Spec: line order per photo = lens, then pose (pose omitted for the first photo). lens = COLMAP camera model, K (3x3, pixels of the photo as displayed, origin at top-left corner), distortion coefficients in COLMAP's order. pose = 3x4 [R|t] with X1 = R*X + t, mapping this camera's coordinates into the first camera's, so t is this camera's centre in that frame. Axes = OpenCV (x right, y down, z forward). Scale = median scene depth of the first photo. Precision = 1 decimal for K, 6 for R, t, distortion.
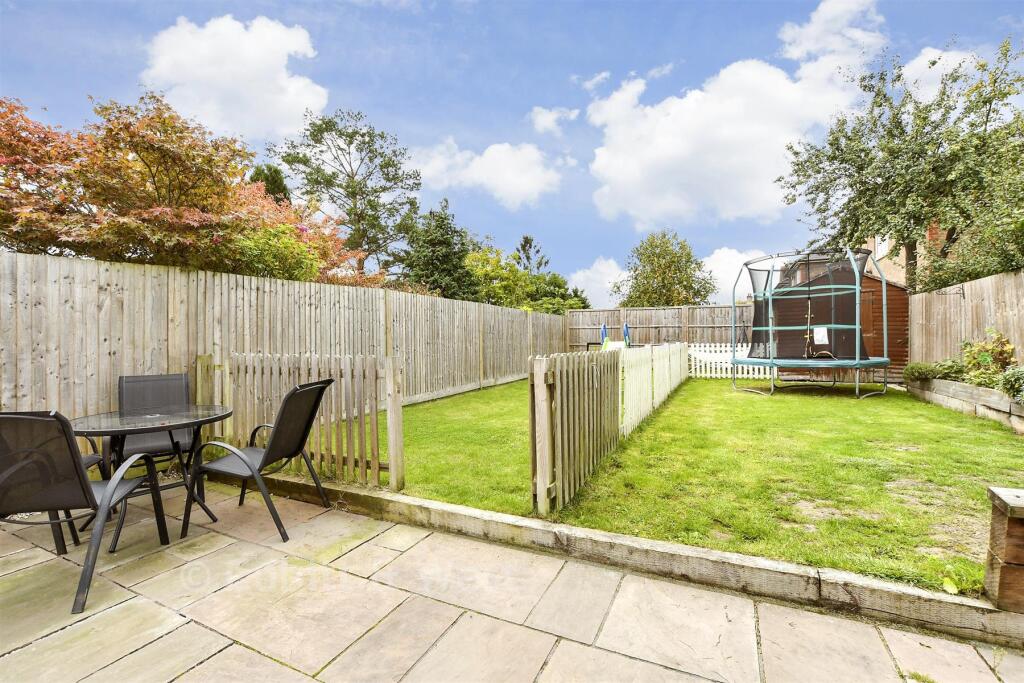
lens RADIAL K [[448.8, 0, 511.6], [0, 448.8, 340.2], [0, 0, 1]] dist [-0.018640, 0.001240]
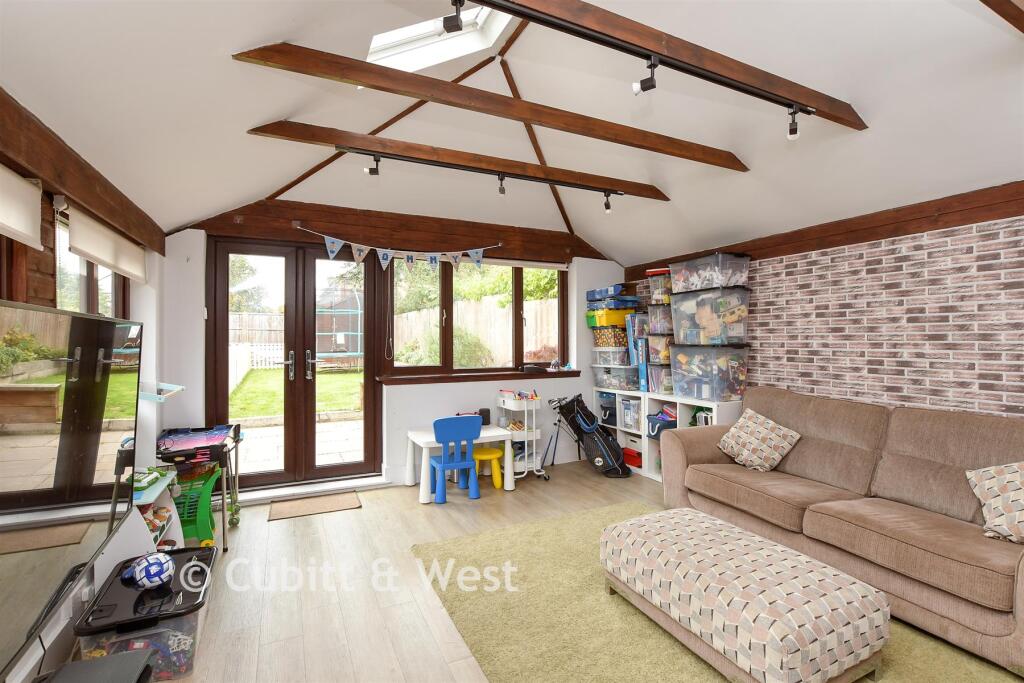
lens RADIAL K [[453.8, 0, 513.9], [0, 453.8, 338.6], [0, 0, 1]] dist [-0.001330, 0.000132]
pose [[0.595521, 0.012760, 0.803239, -0.233872], [-0.008502, 0.999918, -0.009581, 0.000415], [-0.803295, -0.001123, 0.595580, -0.438670]]
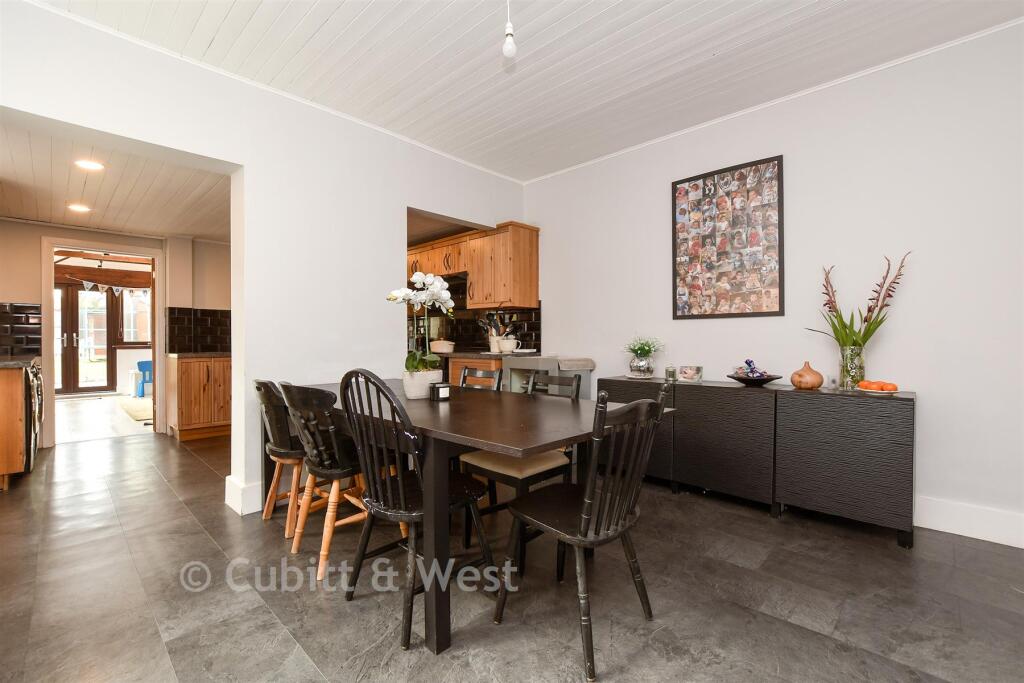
lens RADIAL K [[448.8, 0, 511.6], [0, 448.8, 340.2], [0, 0, 1]] dist [-0.018640, 0.001240]
pose [[0.296754, 0.005618, 0.954938, -1.213368], [-0.002591, 0.999984, -0.005078, 0.069405], [-0.954951, -0.000967, 0.296763, -2.334176]]
